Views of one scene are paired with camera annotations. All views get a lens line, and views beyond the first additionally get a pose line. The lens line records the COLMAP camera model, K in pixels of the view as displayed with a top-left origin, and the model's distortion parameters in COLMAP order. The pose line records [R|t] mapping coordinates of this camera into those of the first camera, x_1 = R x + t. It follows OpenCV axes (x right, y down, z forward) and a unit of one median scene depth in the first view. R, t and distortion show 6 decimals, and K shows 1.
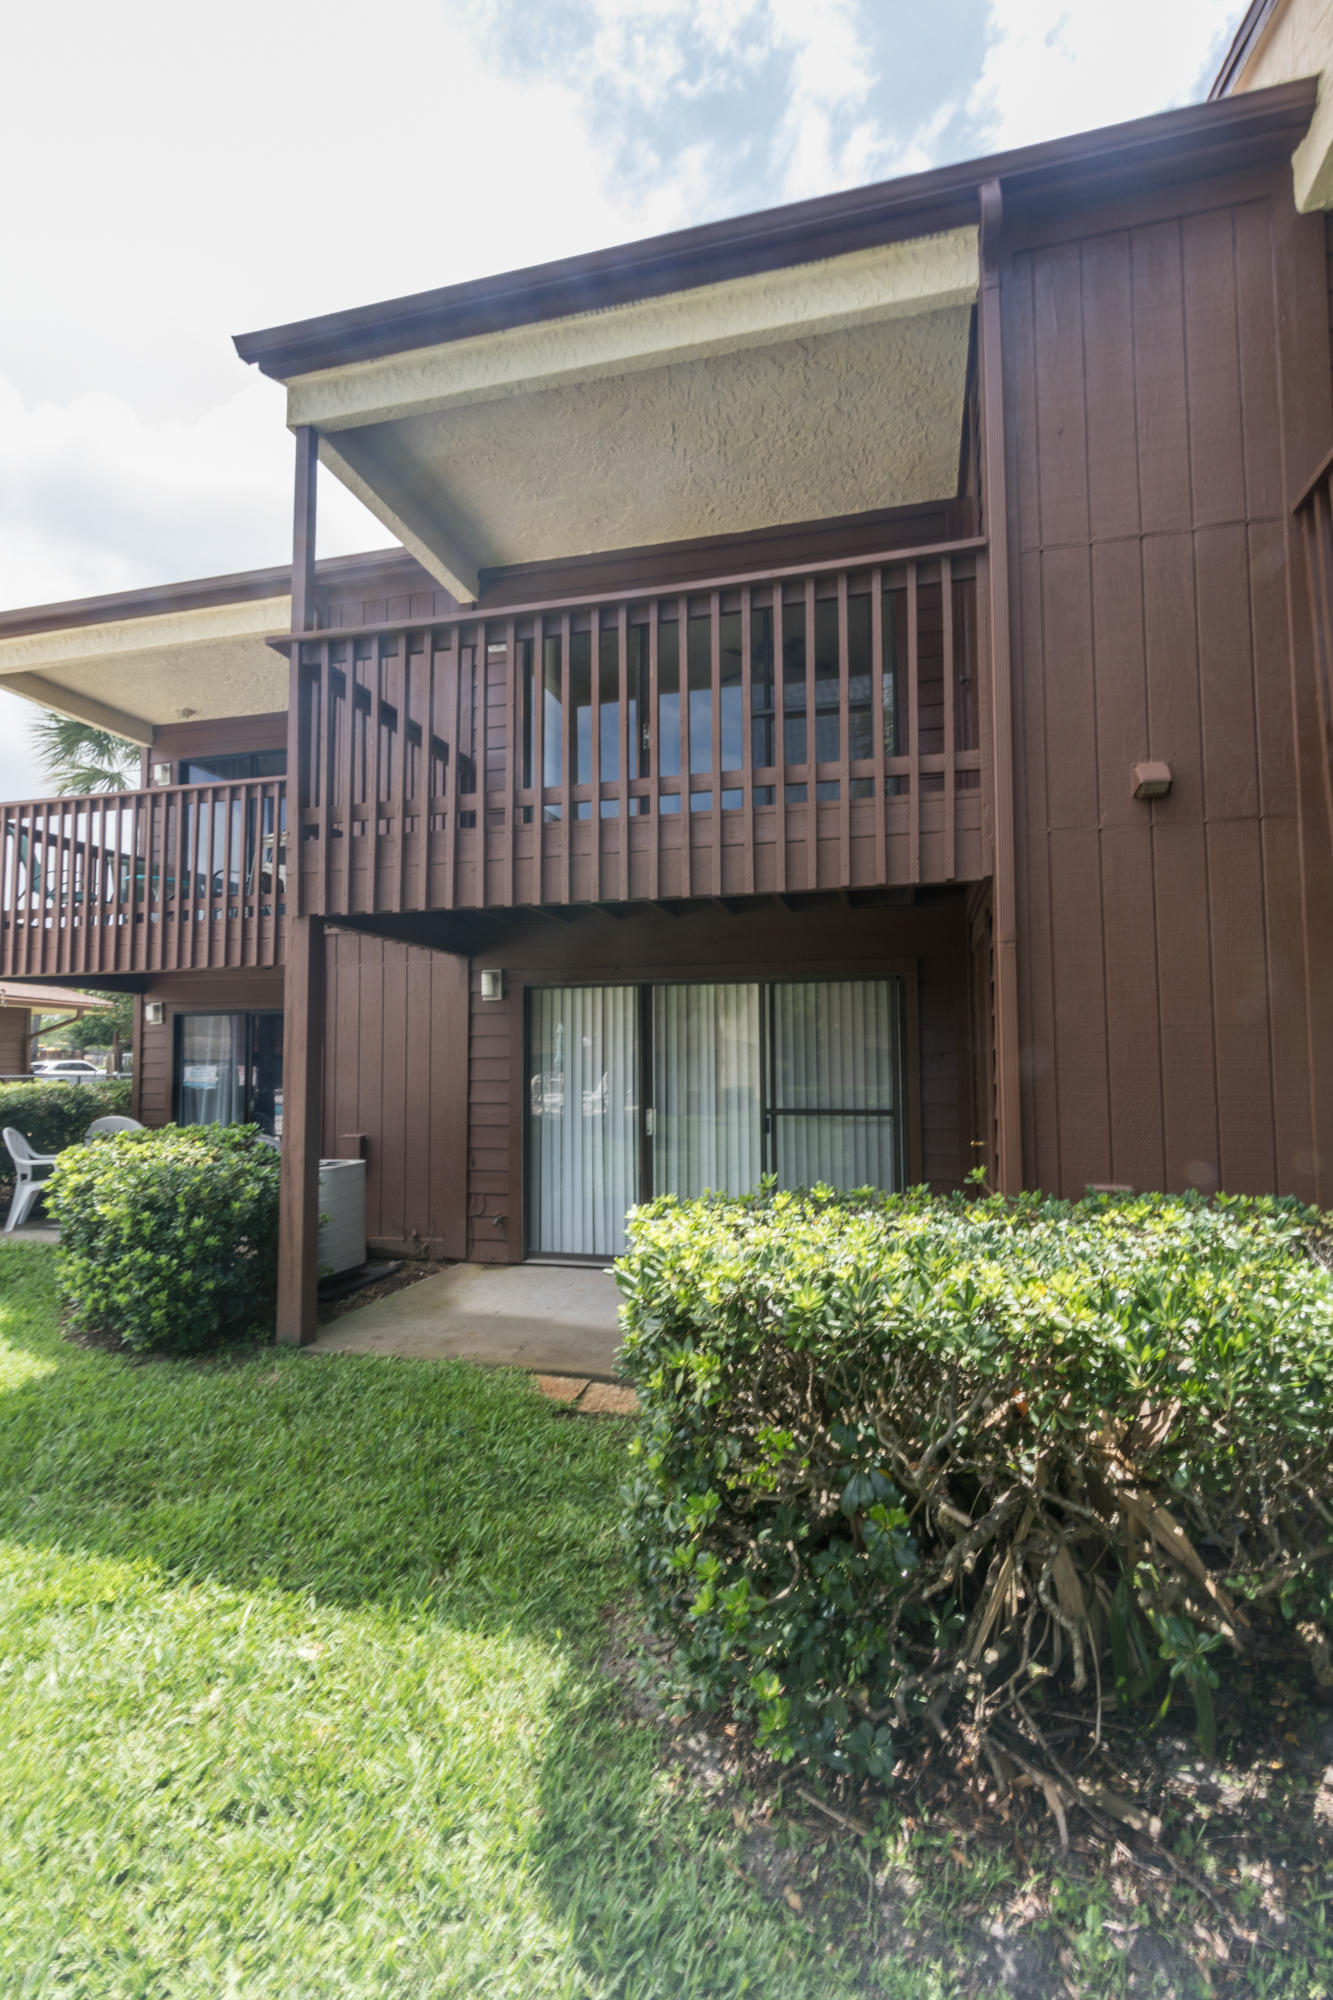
lens RADIAL K [[982.6, 0, 666.5], [0, 982.6, 1000.0], [0, 0, 1]] dist [-0.000258, -0.000480]
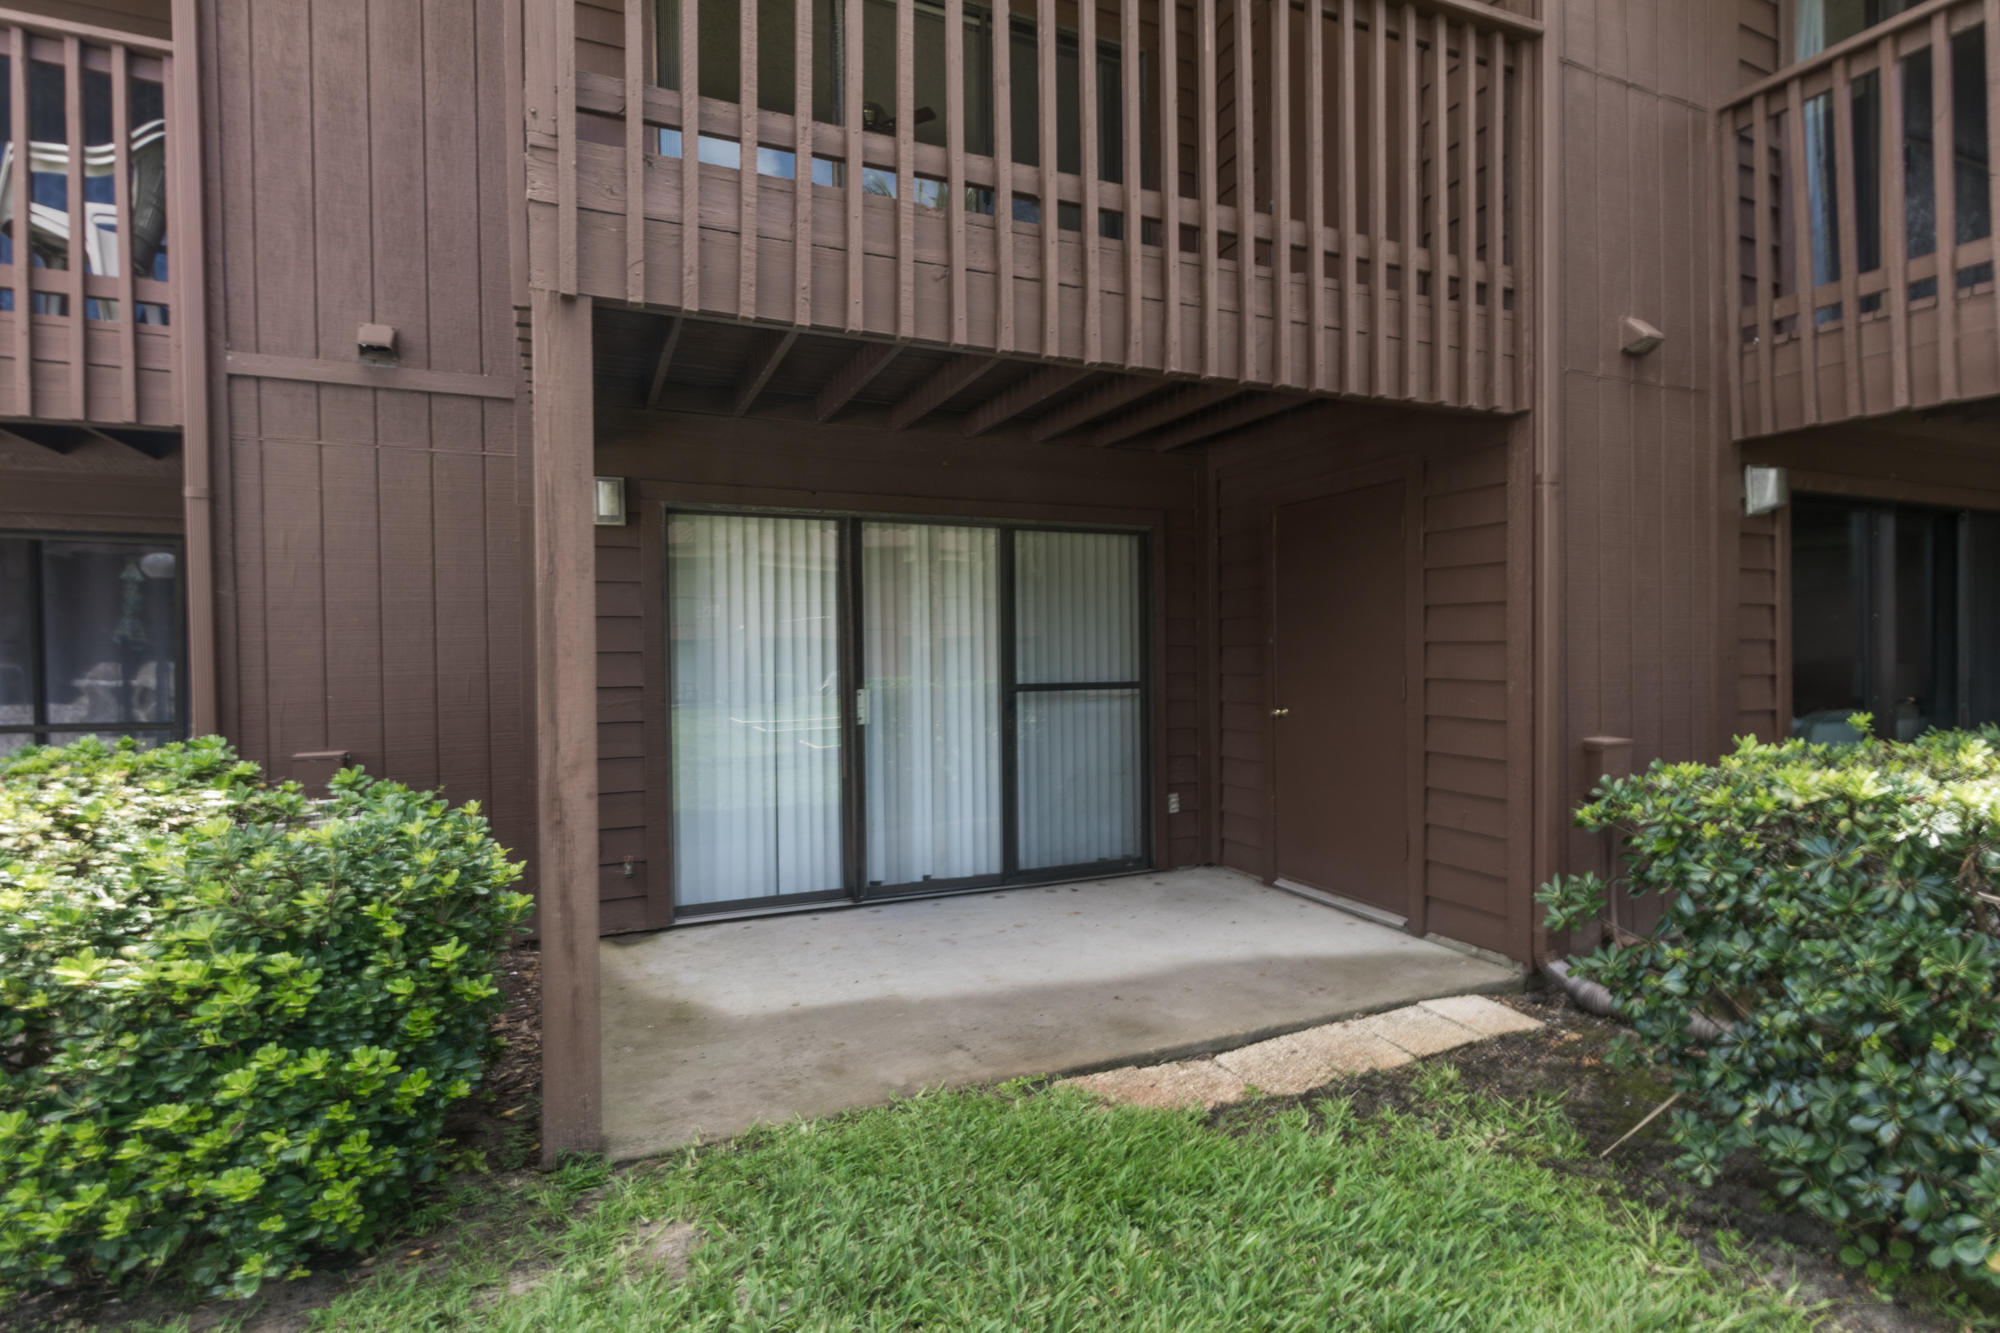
lens RADIAL K [[971.3, 0, 998.8], [0, 971.3, 651.6], [0, 0, 1]] dist [0.002995, 0.000940]
pose [[0.784120, -0.002526, 0.620605, -0.533744], [-0.032527, 0.998450, 0.045162, 0.063111], [-0.619757, -0.055599, 0.782822, 0.501446]]
